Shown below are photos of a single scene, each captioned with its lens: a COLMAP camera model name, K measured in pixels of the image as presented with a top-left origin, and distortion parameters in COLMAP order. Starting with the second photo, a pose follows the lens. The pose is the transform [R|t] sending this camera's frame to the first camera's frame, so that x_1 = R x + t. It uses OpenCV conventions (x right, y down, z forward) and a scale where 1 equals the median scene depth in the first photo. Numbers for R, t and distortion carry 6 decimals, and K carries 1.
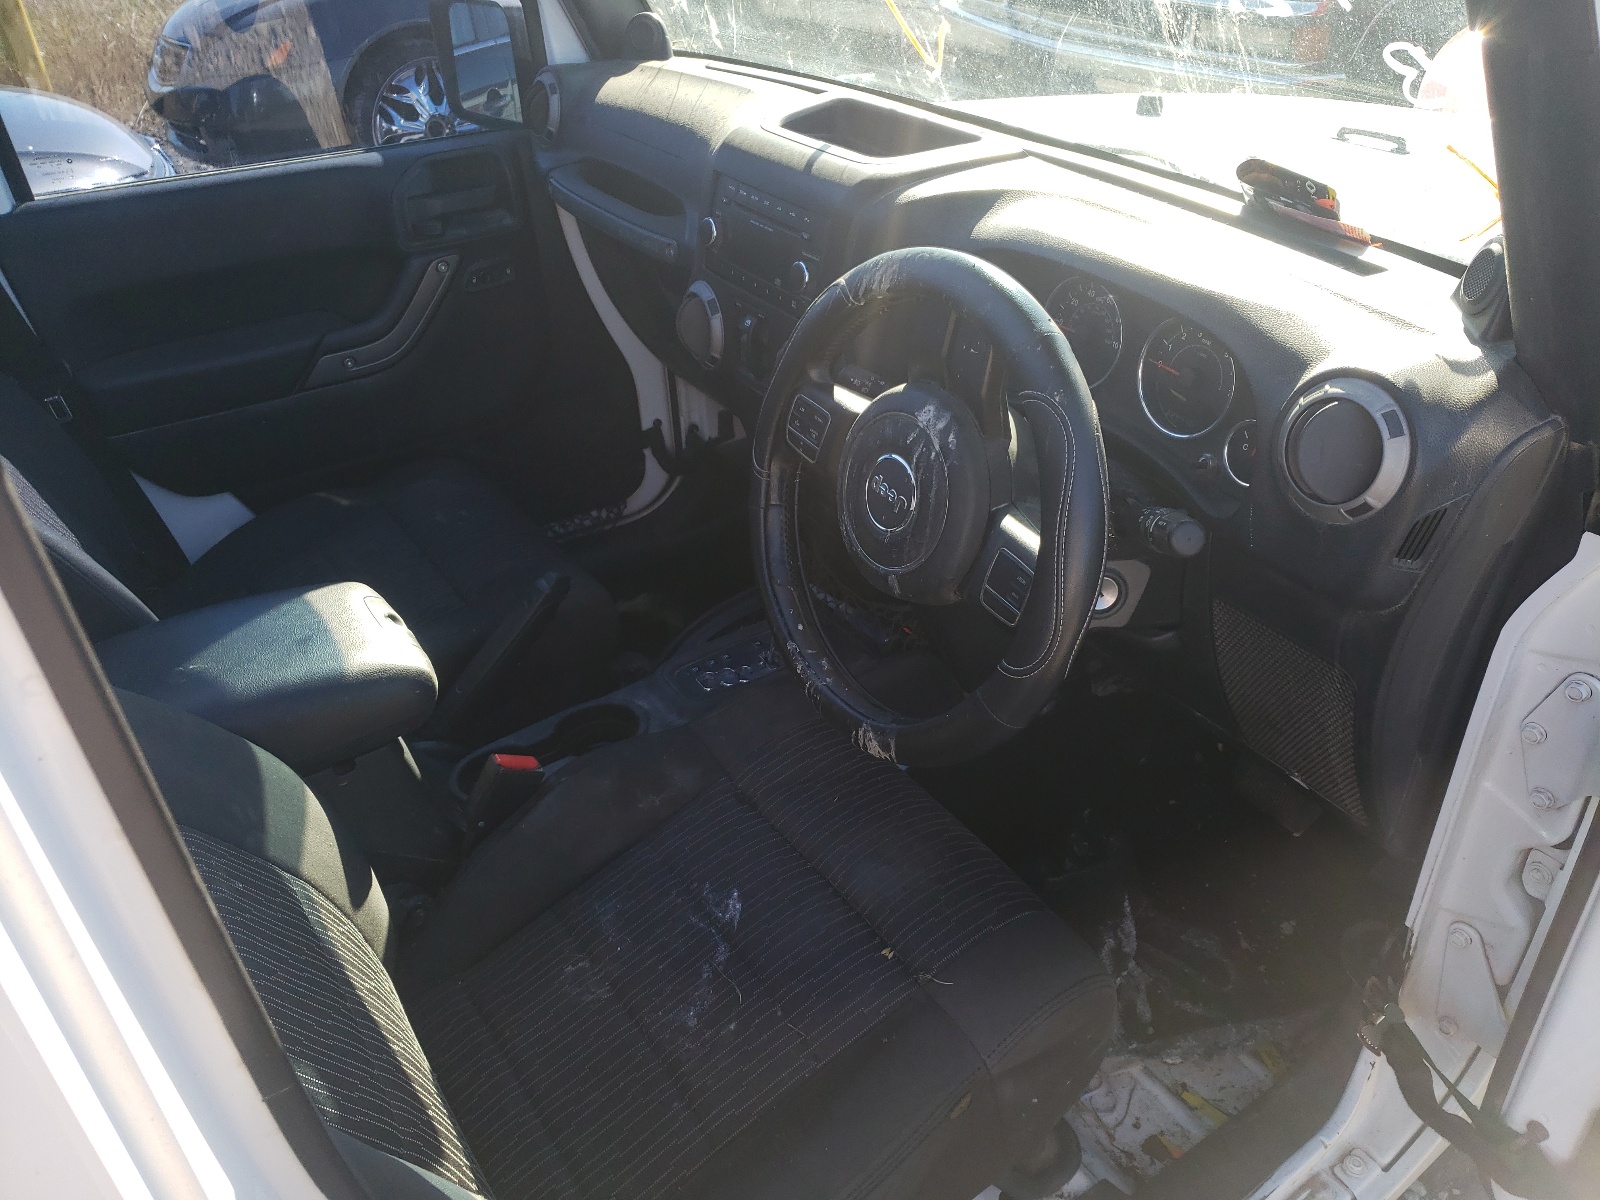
lens RADIAL K [[1241.6, 0, 800.0], [0, 1241.6, 600.0], [0, 0, 1]] dist [0.176053, -0.538186]
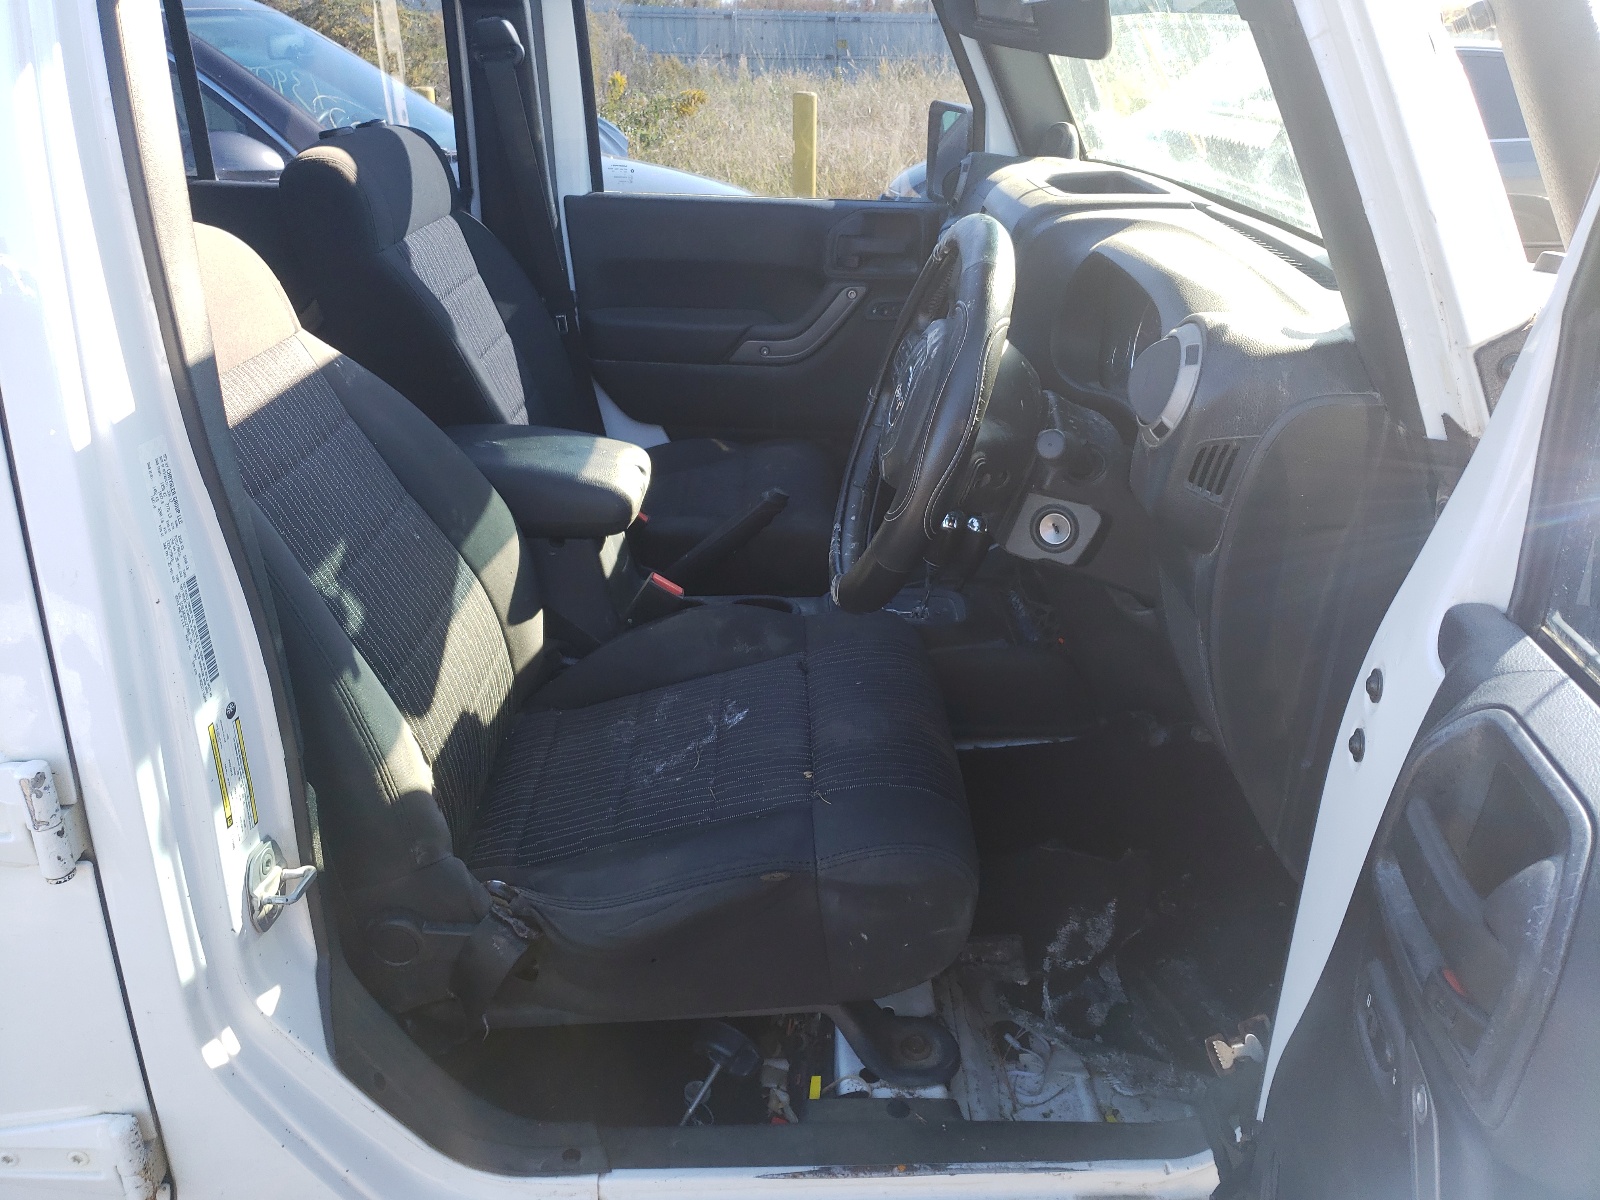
lens RADIAL K [[1241.6, 0, 800.0], [0, 1241.6, 600.0], [0, 0, 1]] dist [0.176053, -0.538186]
pose [[0.827351, 0.274581, -0.489995, 0.485111], [-0.351140, 0.933728, -0.069657, 0.168436], [0.438396, 0.229688, 0.868938, -0.069589]]
